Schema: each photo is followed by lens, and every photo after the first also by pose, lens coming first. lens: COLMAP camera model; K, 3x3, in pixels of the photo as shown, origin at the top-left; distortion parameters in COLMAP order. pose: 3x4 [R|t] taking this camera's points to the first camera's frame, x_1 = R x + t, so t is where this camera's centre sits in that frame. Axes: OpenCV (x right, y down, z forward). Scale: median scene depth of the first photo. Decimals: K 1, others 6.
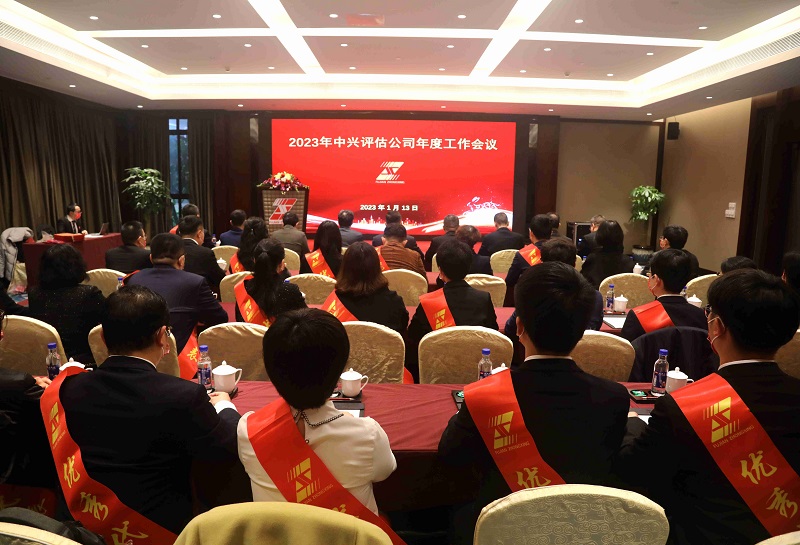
lens RADIAL K [[580.9, 0, 399.2], [0, 580.9, 268.7], [0, 0, 1]] dist [-0.111854, 0.002748]
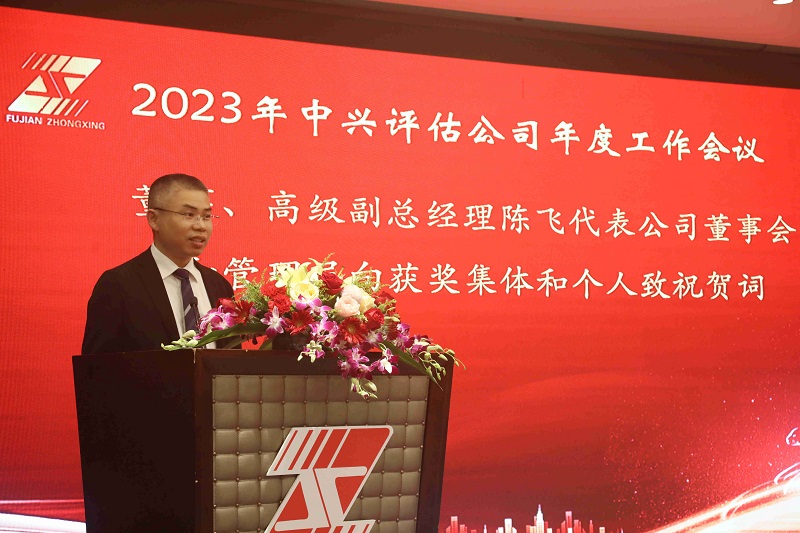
lens RADIAL K [[1564.3, 0, 406.9], [0, 1564.3, 256.8], [0, 0, 1]] dist [0.420509, 0.000000]
pose [[0.880668, 0.013510, 0.473541, -0.324857], [0.097121, 0.973213, -0.208385, -0.063309], [-0.463671, 0.229509, 0.855765, 0.515370]]
